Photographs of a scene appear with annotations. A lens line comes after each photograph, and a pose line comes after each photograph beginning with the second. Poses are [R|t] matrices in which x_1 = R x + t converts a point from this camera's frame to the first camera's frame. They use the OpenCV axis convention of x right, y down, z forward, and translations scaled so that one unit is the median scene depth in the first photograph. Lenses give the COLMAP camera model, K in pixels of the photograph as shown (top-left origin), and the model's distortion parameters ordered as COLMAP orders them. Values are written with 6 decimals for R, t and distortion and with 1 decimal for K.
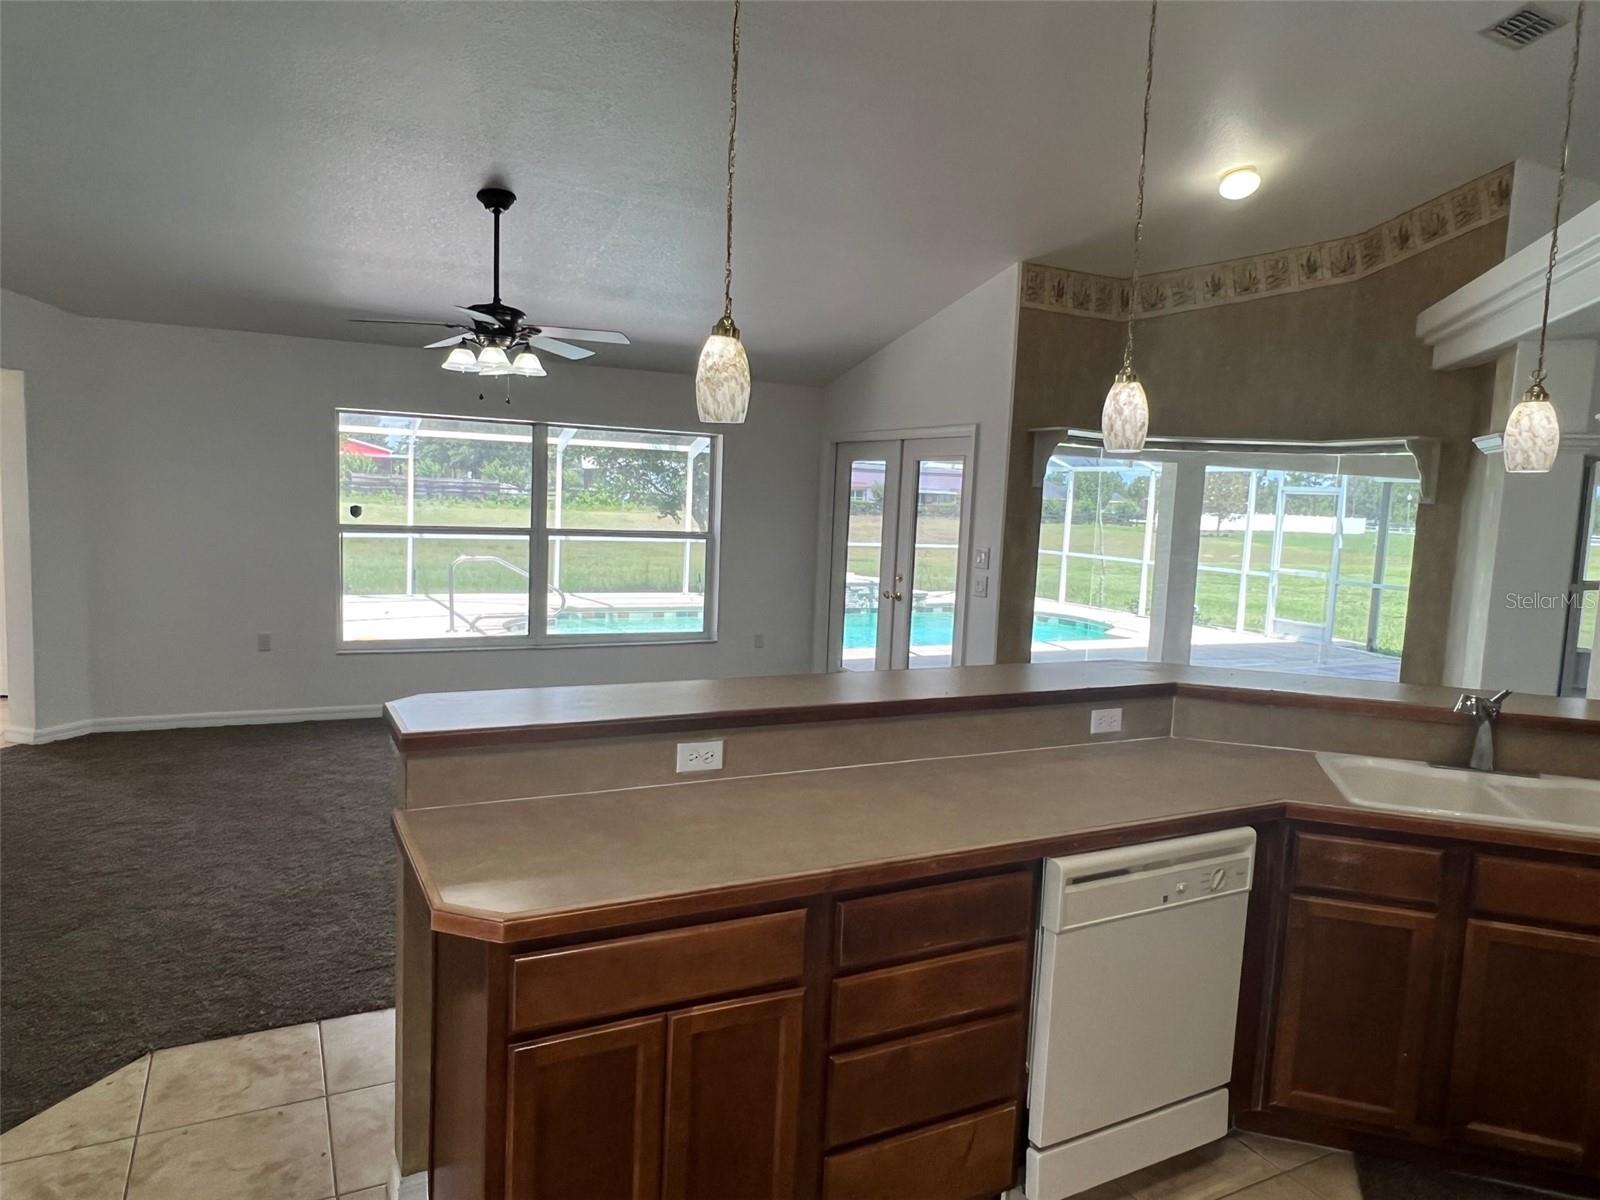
lens RADIAL K [[1041.3, 0, 802.8], [0, 1041.3, 599.7], [0, 0, 1]] dist [0.010136, -0.004296]
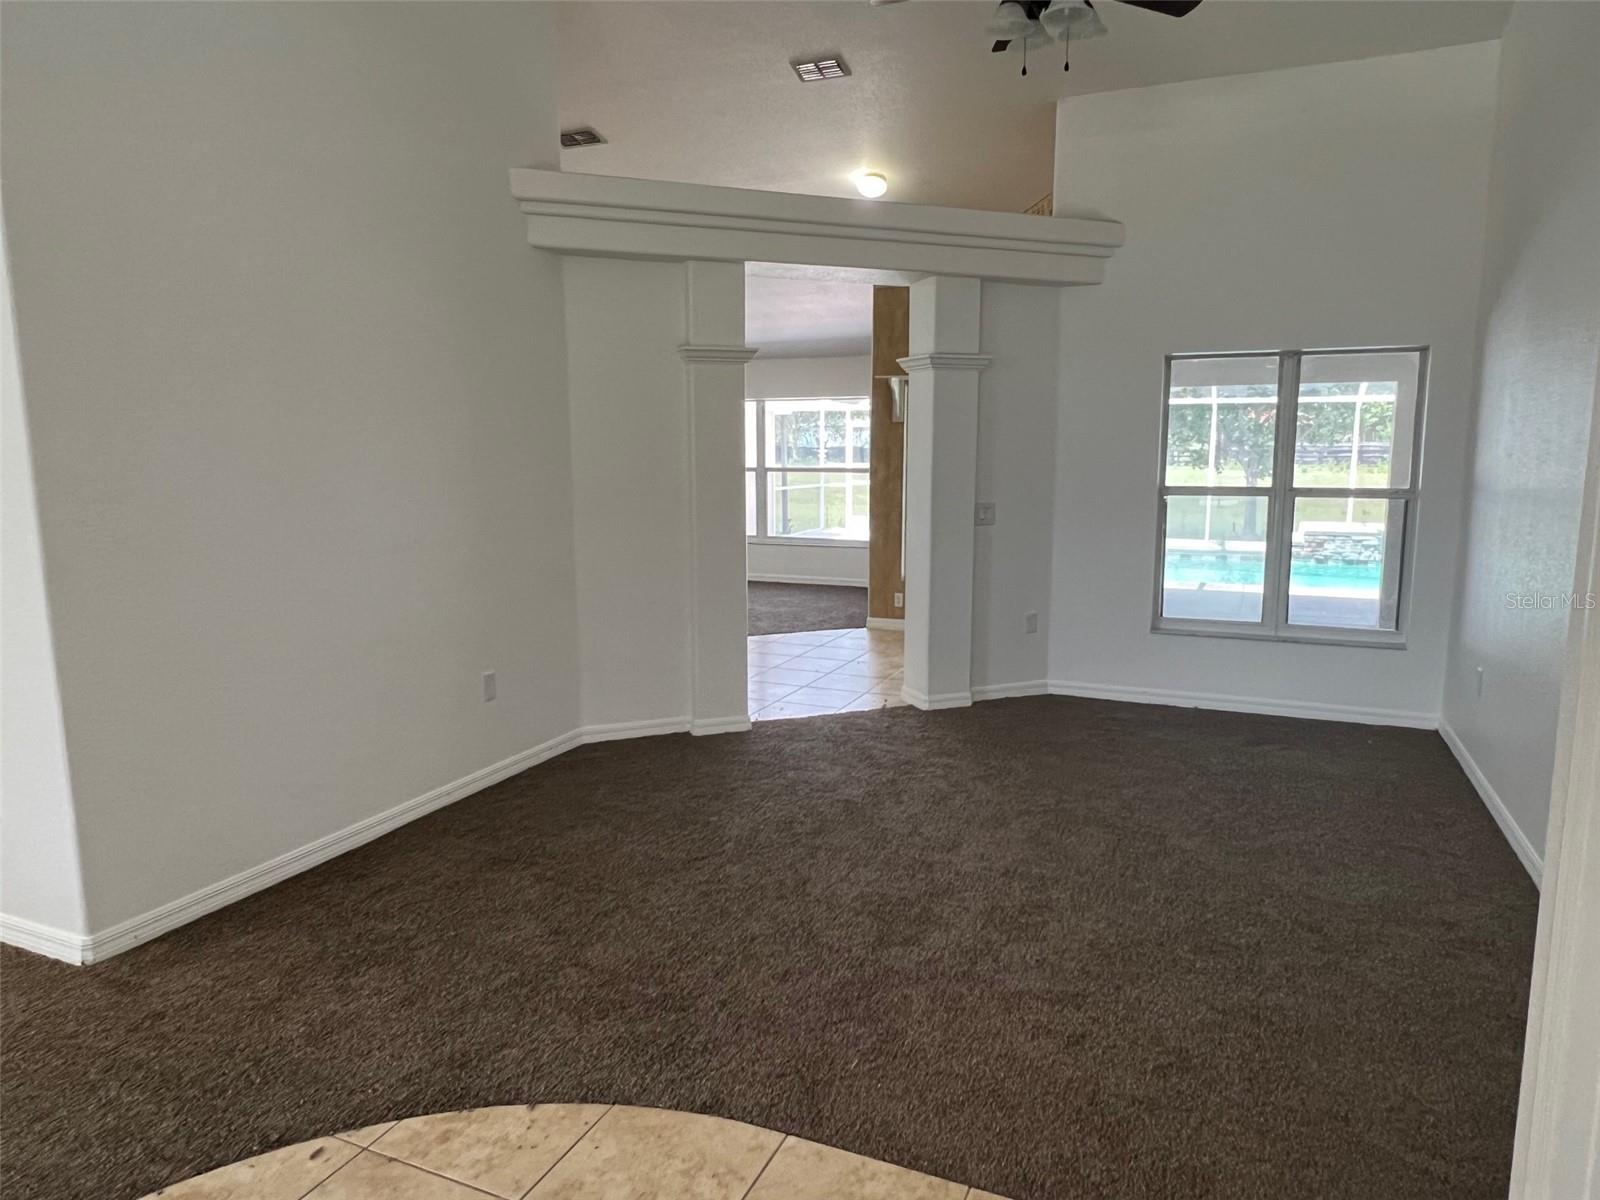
lens RADIAL K [[1036.4, 0, 800.5], [0, 1036.4, 590.8], [0, 0, 1]] dist [0.000388, -0.002978]
pose [[0.628304, 0.062137, -0.775483, 0.509678], [-0.047874, 0.998004, 0.041180, 0.024077], [0.776494, 0.011252, 0.630025, 0.034397]]
